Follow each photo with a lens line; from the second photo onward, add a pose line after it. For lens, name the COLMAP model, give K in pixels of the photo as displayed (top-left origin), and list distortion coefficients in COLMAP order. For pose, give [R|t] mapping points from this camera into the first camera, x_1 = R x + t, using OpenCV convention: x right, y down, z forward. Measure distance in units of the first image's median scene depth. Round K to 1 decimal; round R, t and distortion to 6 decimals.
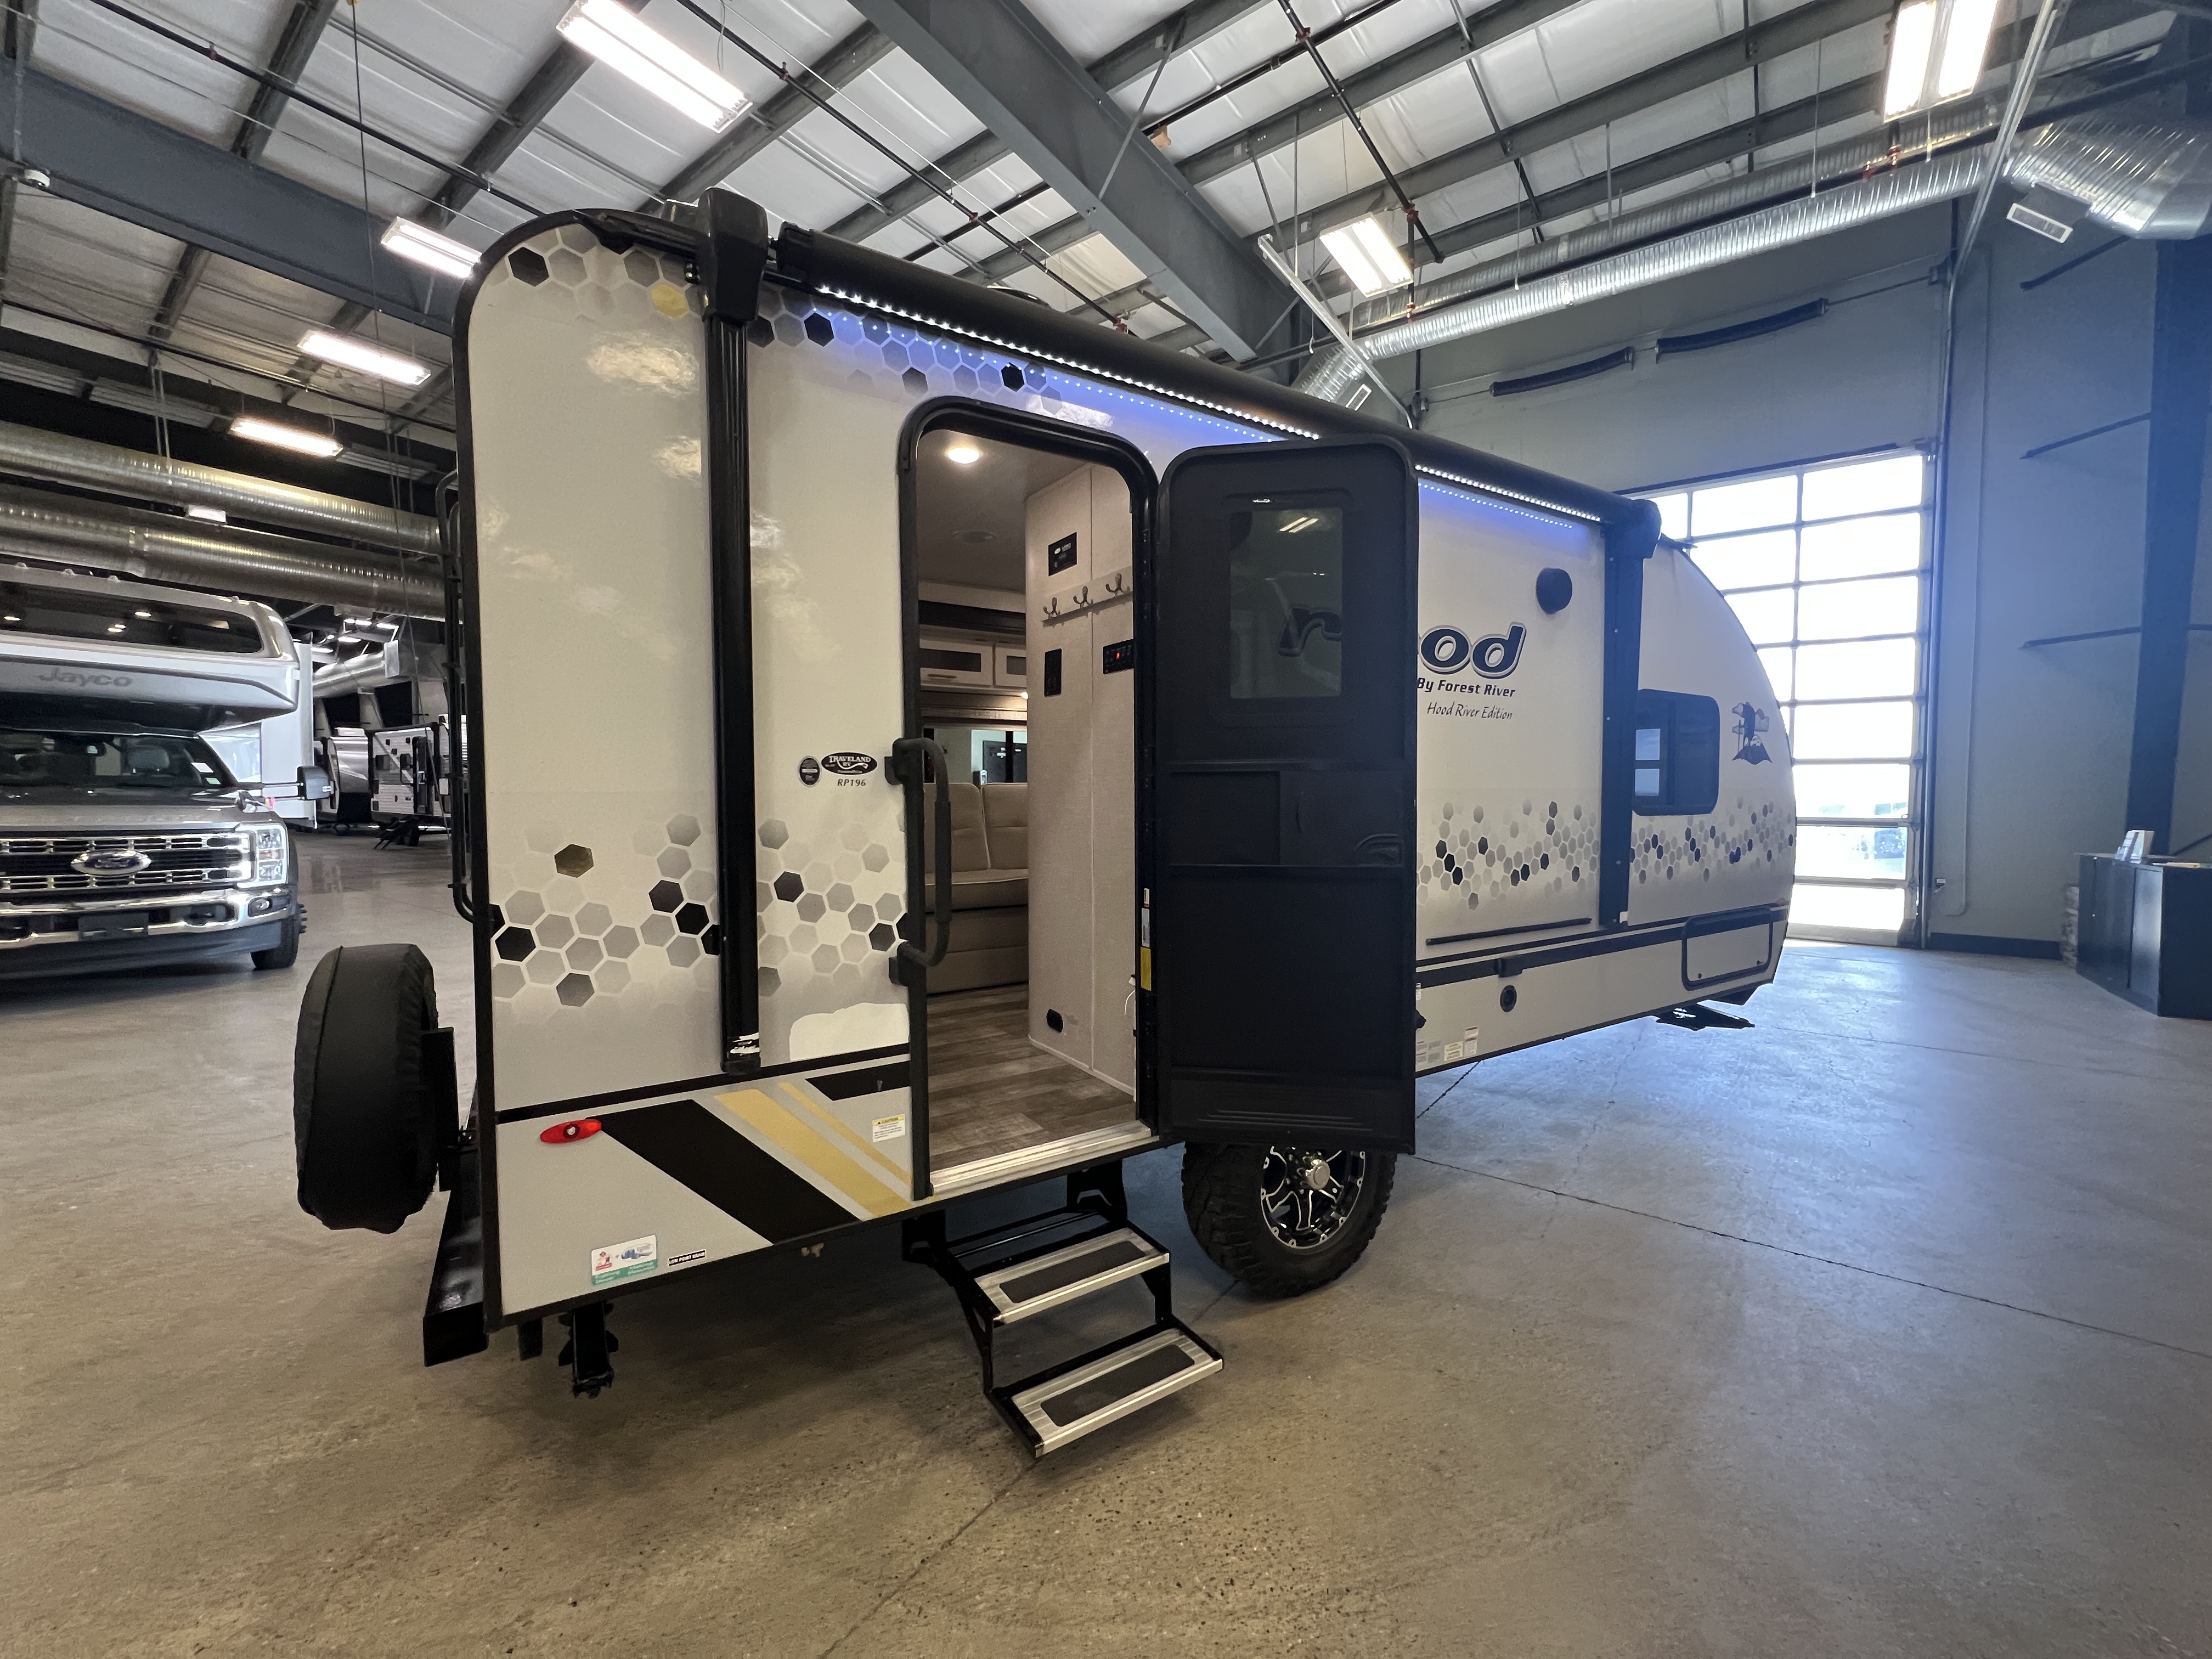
lens RADIAL K [[874.0, 0, 1106.0], [0, 874.0, 829.5], [0, 0, 1]] dist [0.001609, 0.000174]
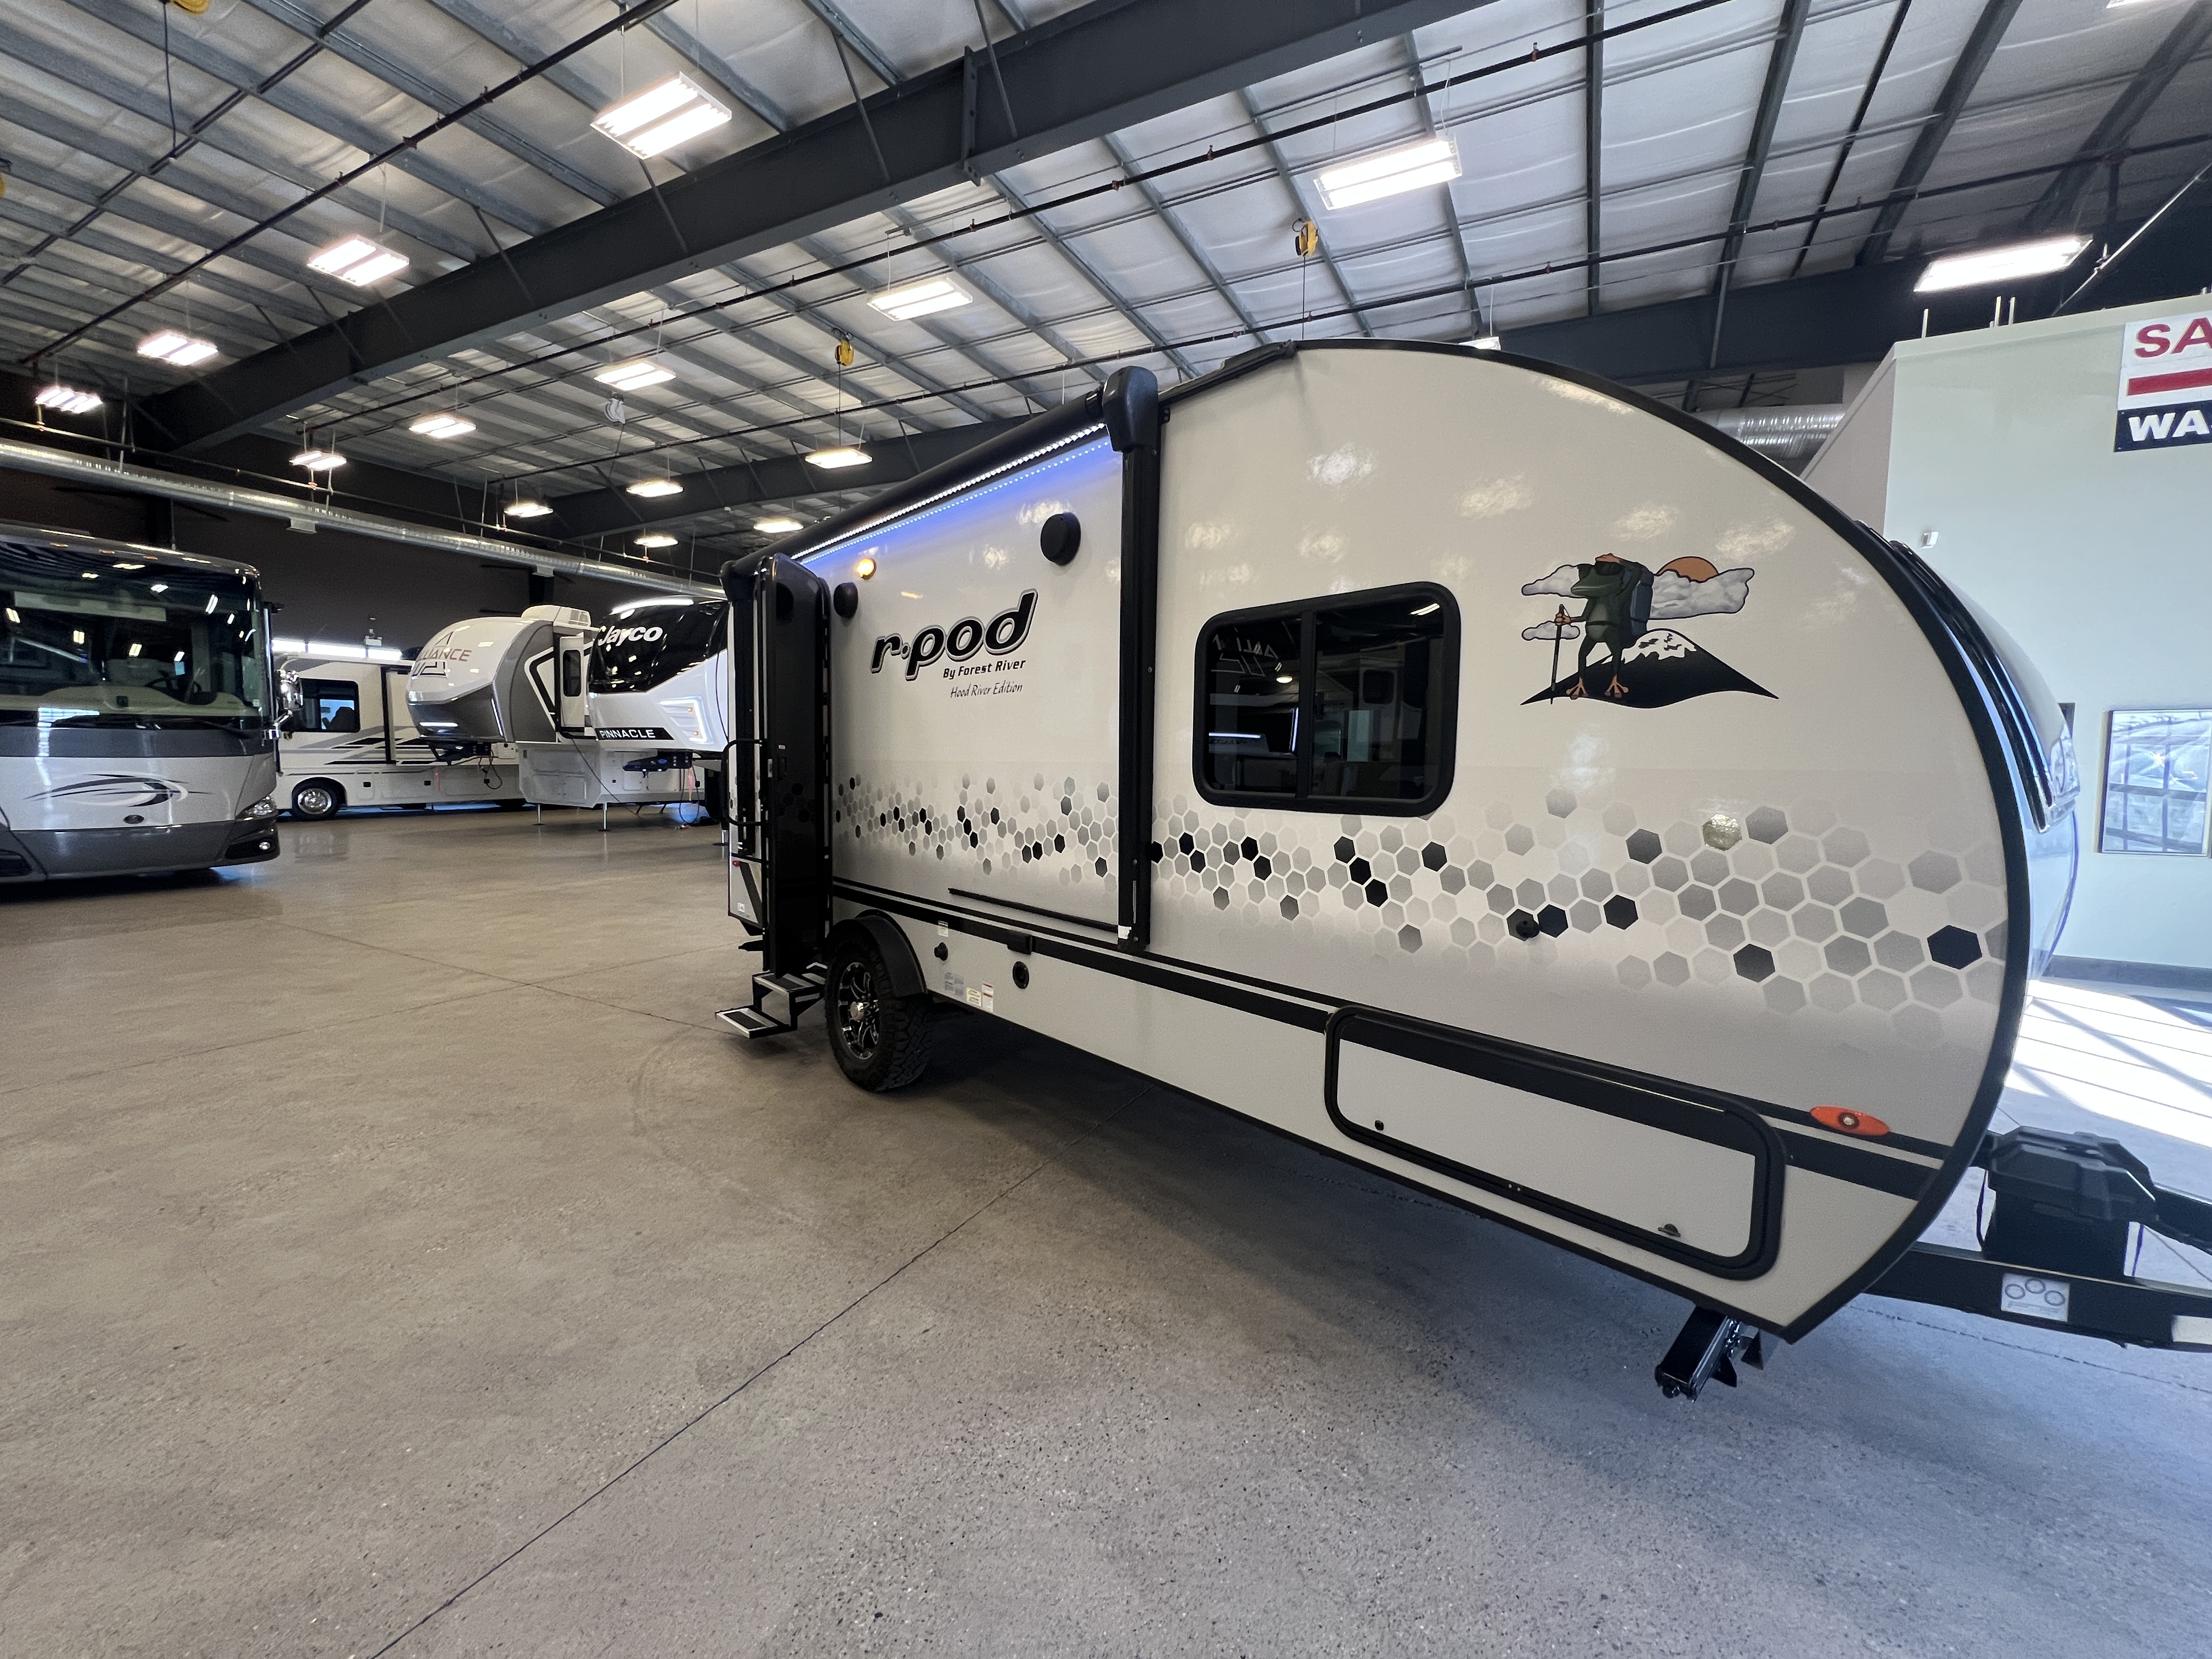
lens RADIAL K [[901.9, 0, 1106.0], [0, 901.9, 829.5], [0, 0, 1]] dist [0.028541, 0.000063]
pose [[0.142999, 0.075738, -0.986821, 1.439644], [-0.057659, 0.996012, 0.068089, -0.044373], [0.988042, 0.047162, 0.146795, 0.920248]]
